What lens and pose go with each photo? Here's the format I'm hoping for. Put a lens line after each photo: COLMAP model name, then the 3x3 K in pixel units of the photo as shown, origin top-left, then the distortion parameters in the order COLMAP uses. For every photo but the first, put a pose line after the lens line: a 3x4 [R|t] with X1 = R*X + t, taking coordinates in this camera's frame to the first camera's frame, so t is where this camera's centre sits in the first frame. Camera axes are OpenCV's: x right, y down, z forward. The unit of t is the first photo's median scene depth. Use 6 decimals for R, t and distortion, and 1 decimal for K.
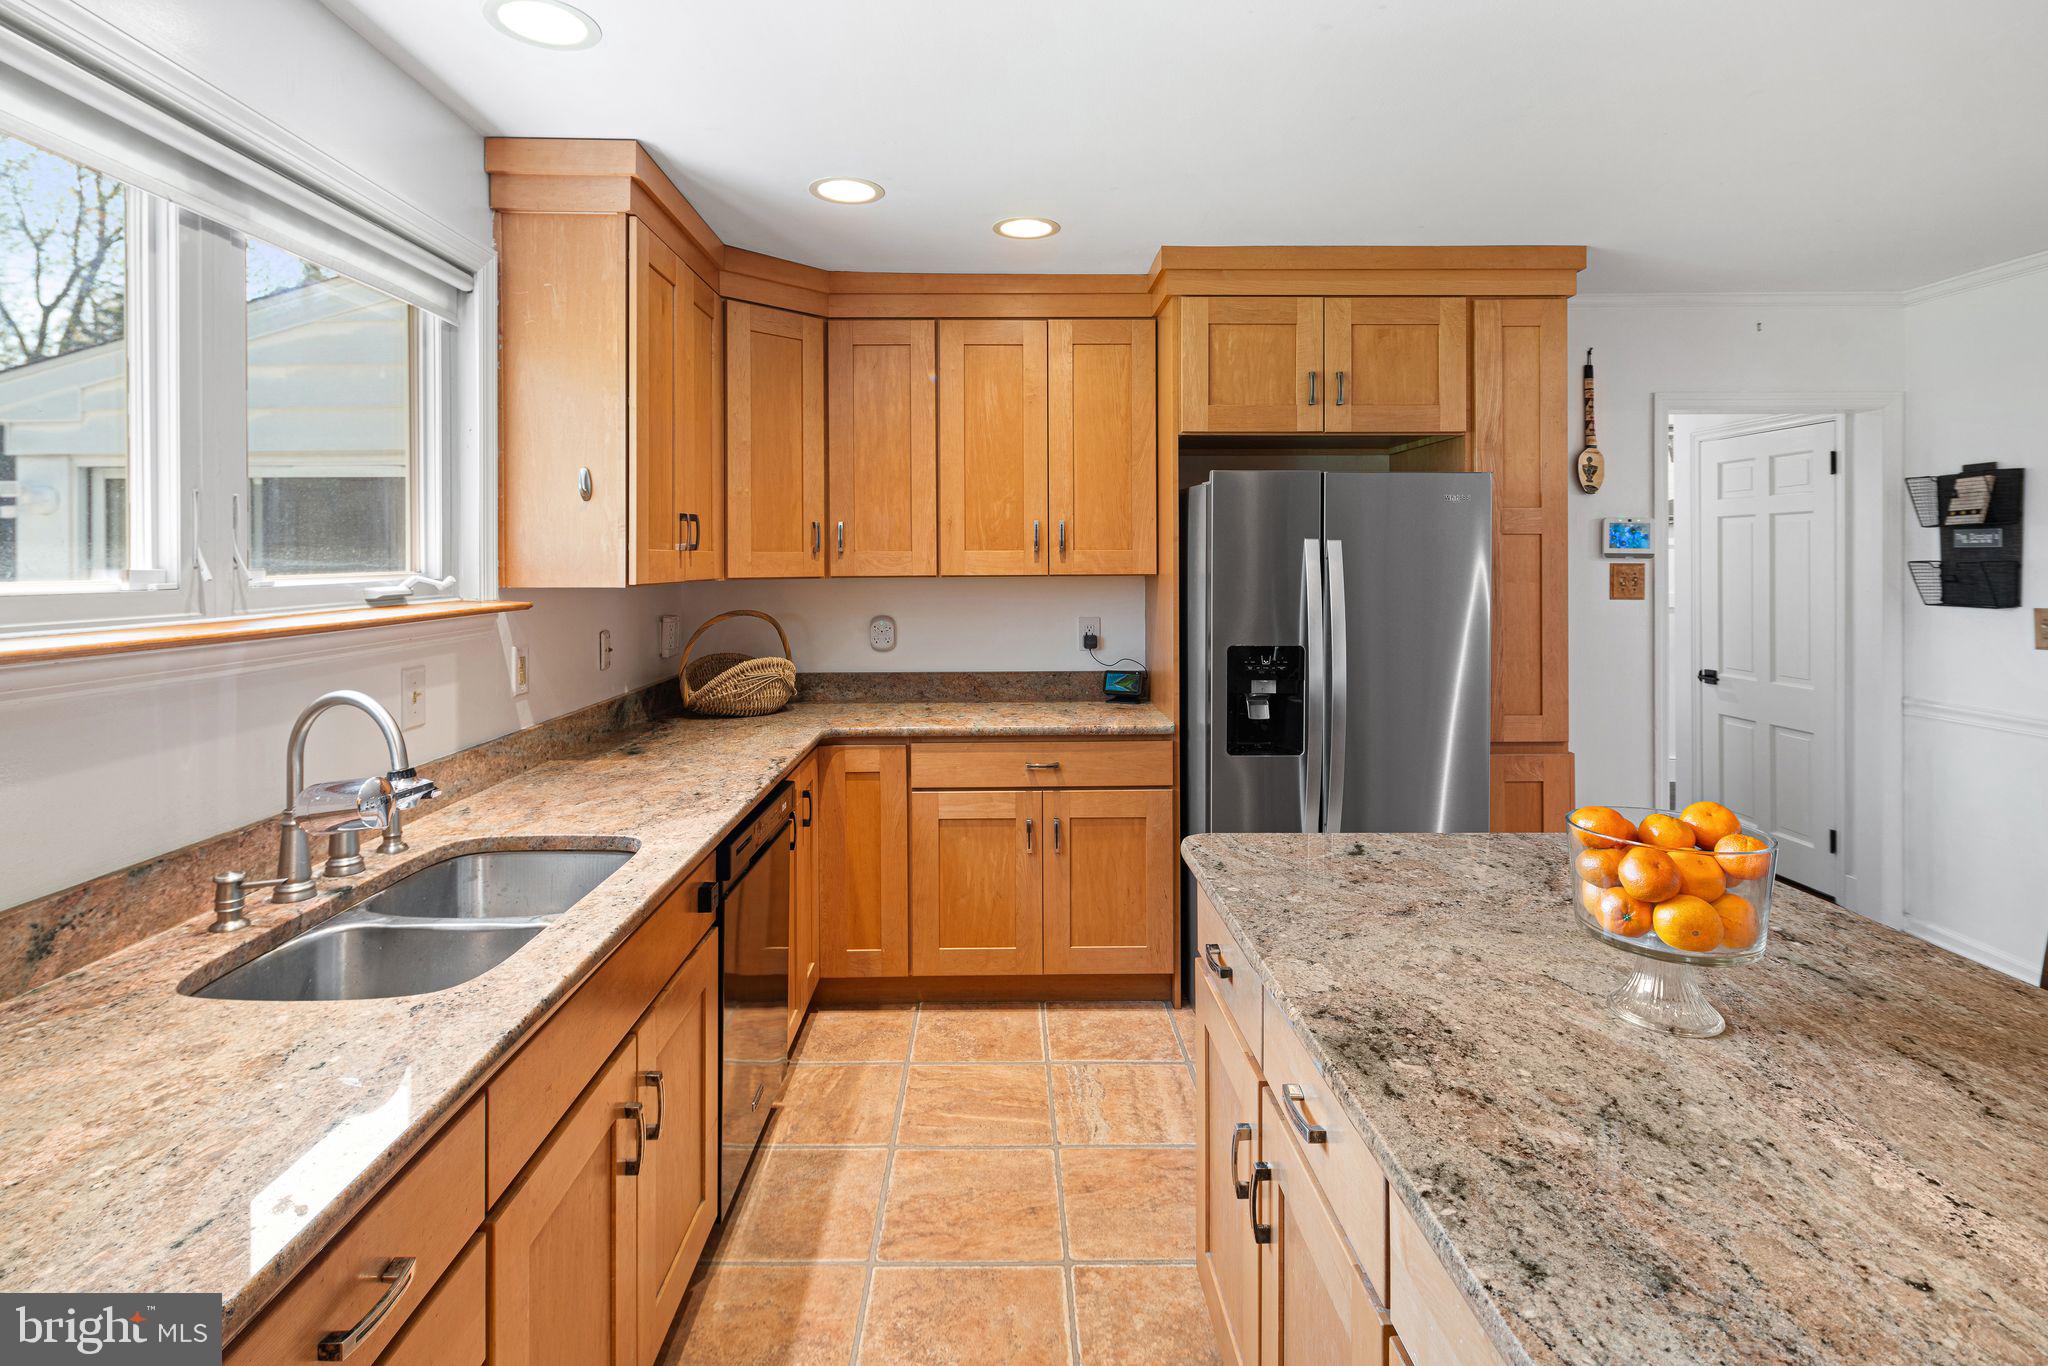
lens RADIAL K [[996.8, 0, 1014.3], [0, 996.8, 567.5], [0, 0, 1]] dist [0.001589, -0.000399]
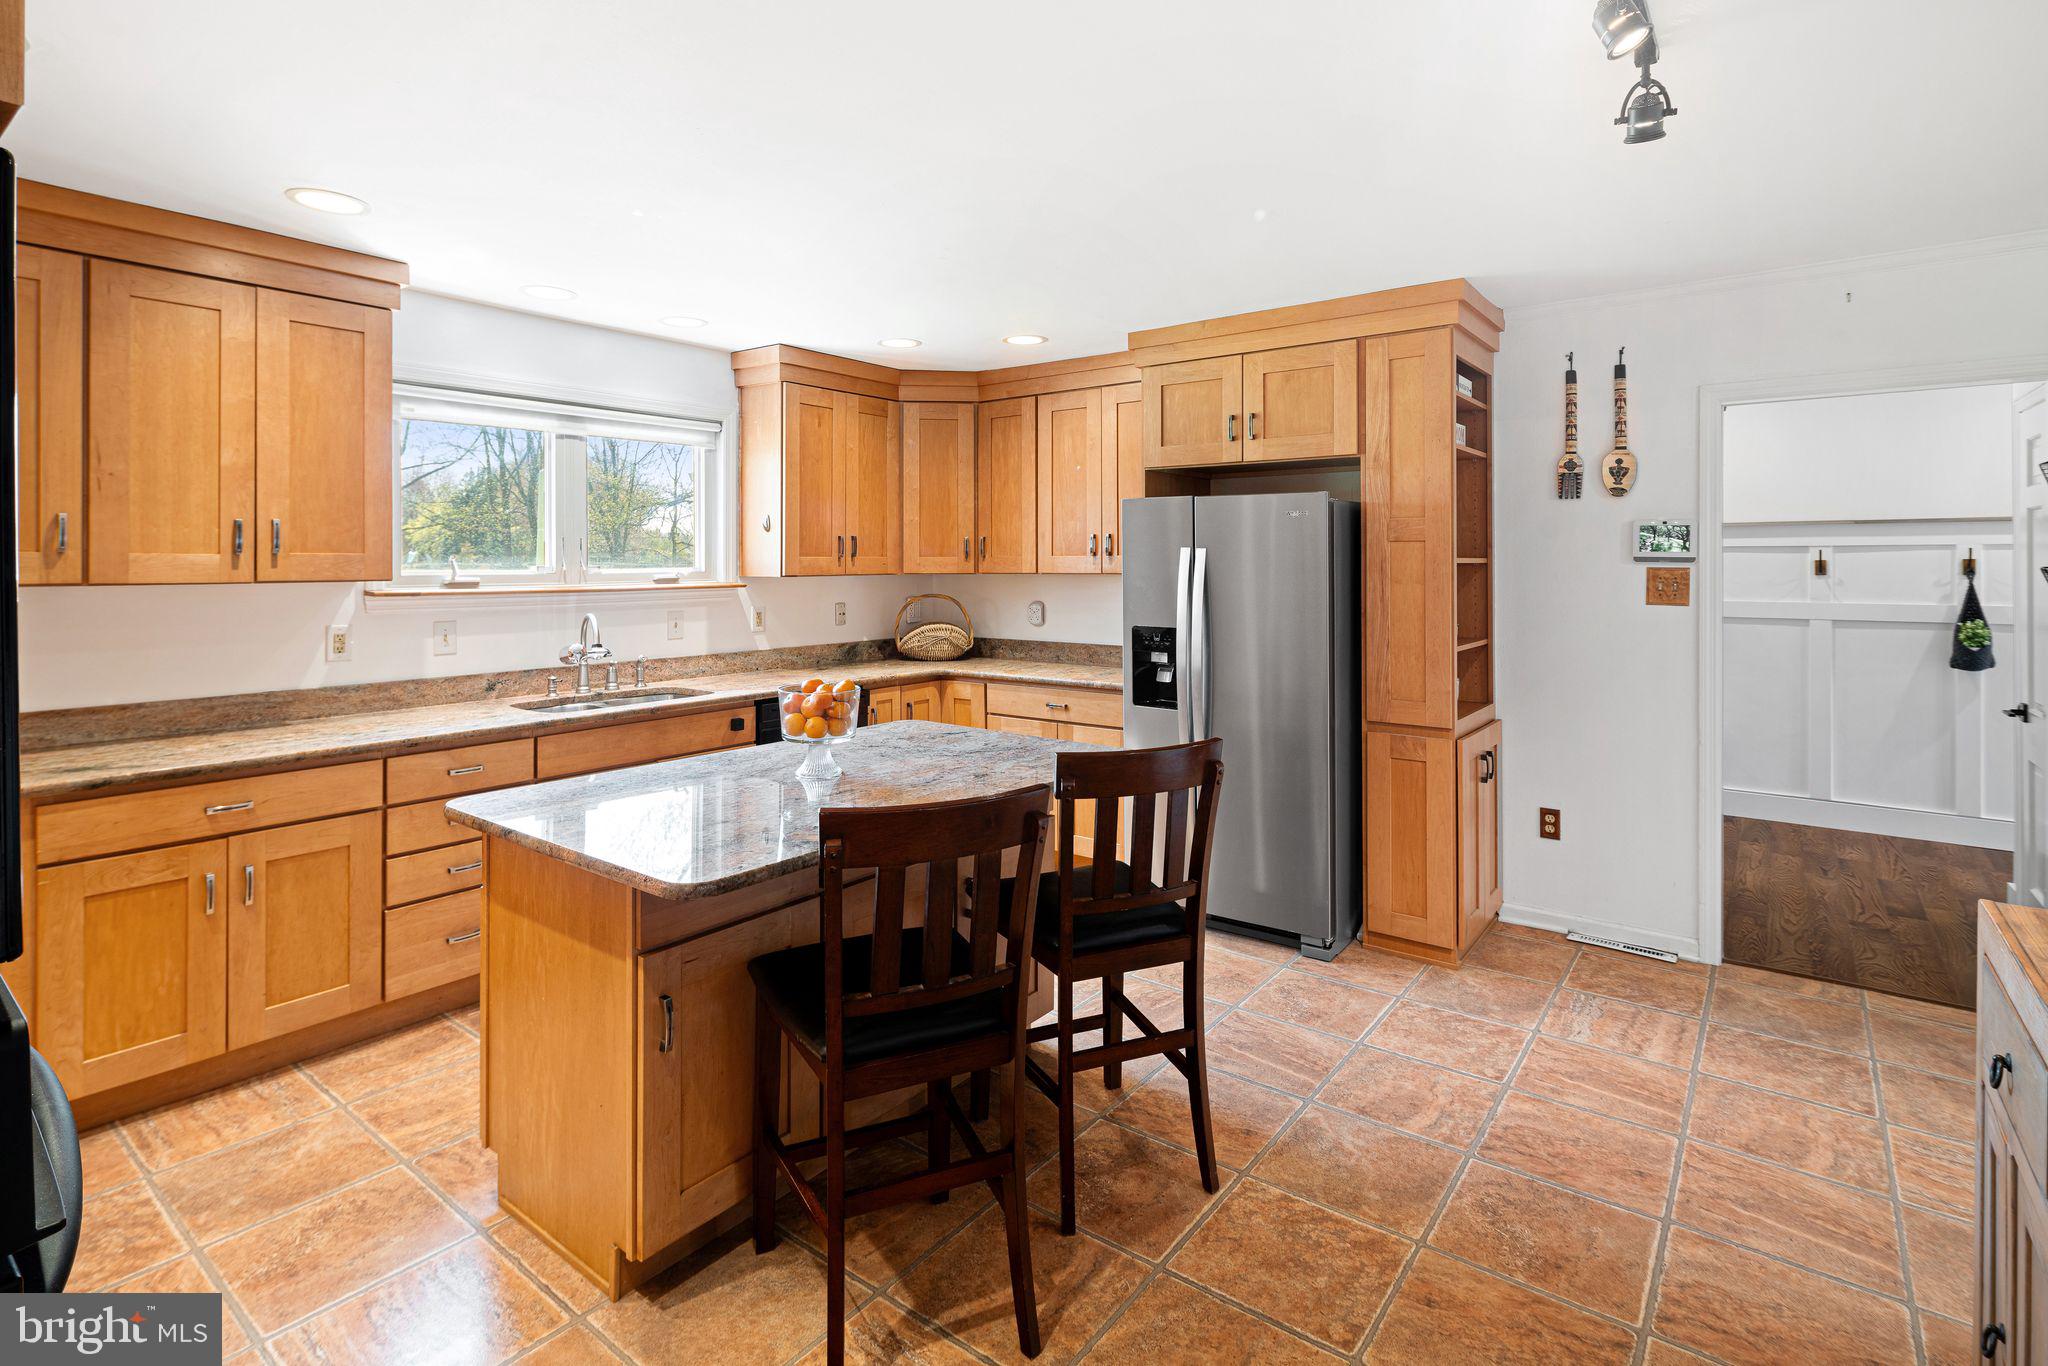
lens RADIAL K [[996.8, 0, 1014.3], [0, 996.8, 567.5], [0, 0, 1]] dist [0.001589, -0.000399]
pose [[0.784859, 0.006041, -0.619645, 0.863136], [-0.005001, 0.999982, 0.003414, -0.004862], [0.619654, 0.000419, 0.784875, -0.167465]]
